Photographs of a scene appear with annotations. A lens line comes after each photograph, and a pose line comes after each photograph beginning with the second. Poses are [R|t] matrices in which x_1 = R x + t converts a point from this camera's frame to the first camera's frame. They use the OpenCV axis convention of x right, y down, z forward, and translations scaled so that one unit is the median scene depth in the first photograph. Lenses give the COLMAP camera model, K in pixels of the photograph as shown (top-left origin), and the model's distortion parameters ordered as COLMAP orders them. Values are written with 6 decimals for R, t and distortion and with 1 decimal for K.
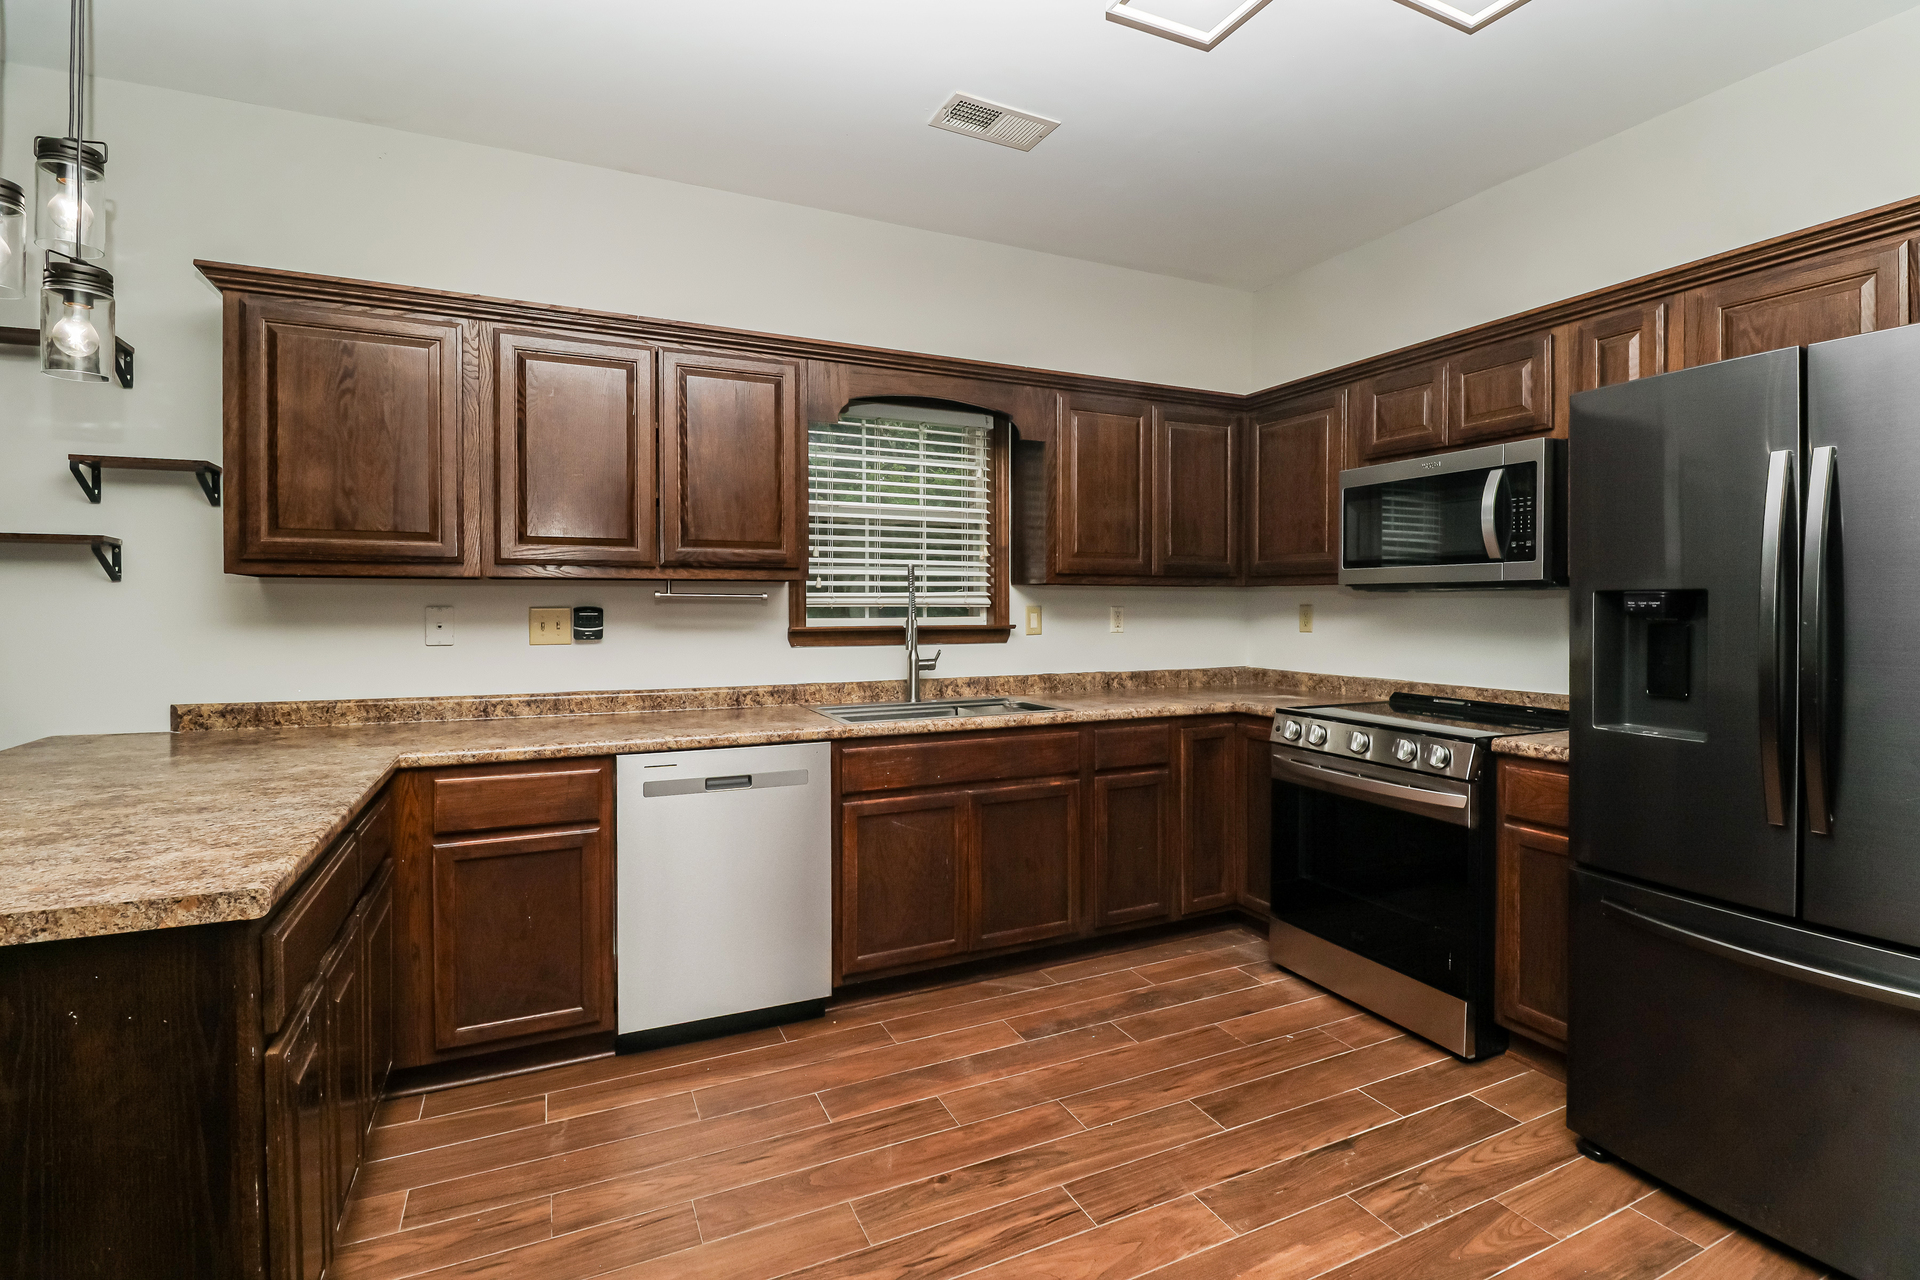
lens RADIAL K [[877.2, 0, 954.2], [0, 877.2, 612.2], [0, 0, 1]] dist [0.014911, -0.015545]
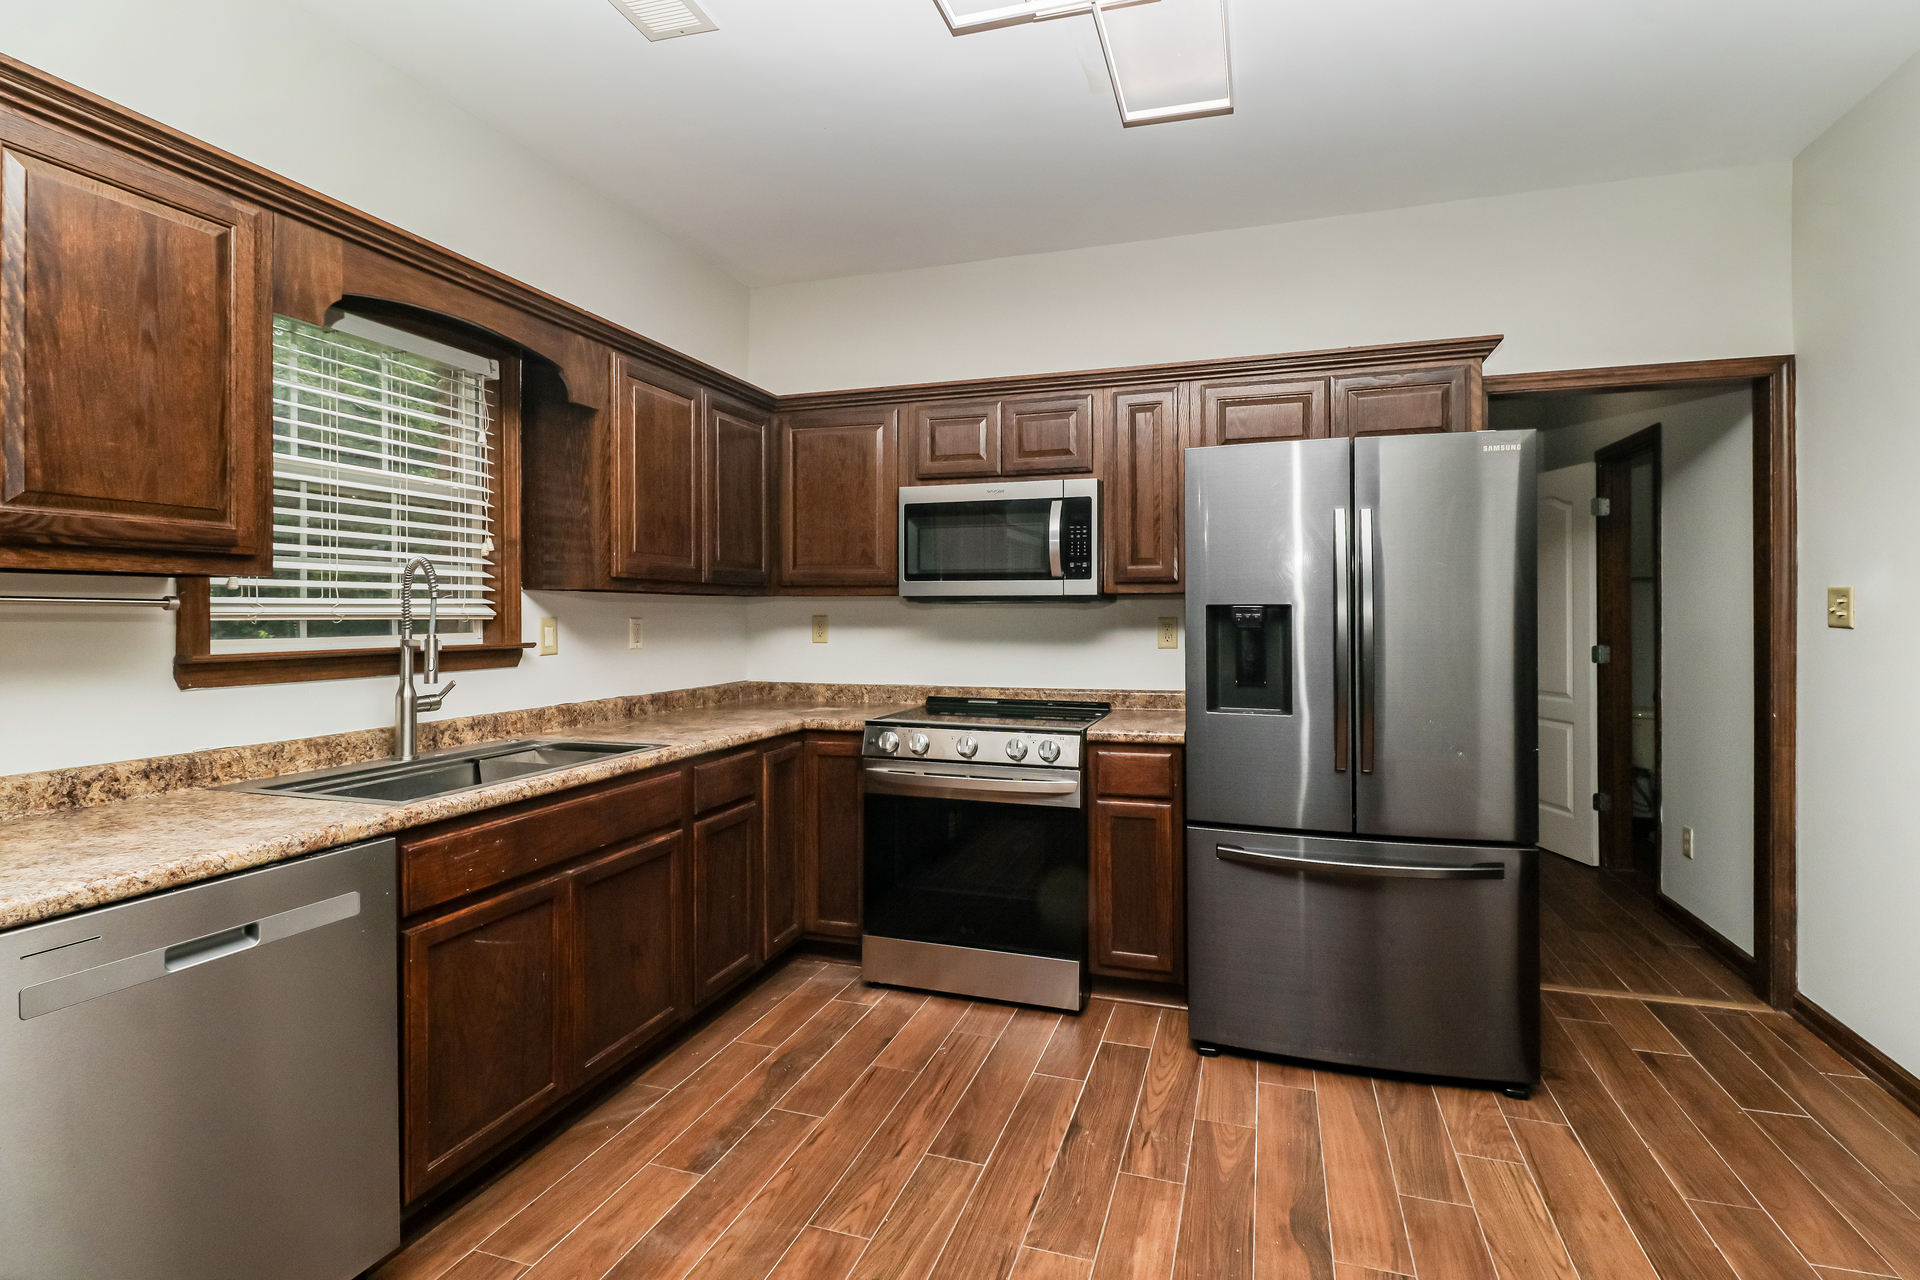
lens RADIAL K [[894.7, 0, 954.7], [0, 894.7, 606.2], [0, 0, 1]] dist [0.002616, -0.000144]
pose [[0.683980, 0.005693, 0.729479, -0.292401], [0.006959, 0.999873, -0.014328, -0.004064], [-0.729468, 0.014877, 0.683853, 0.239124]]
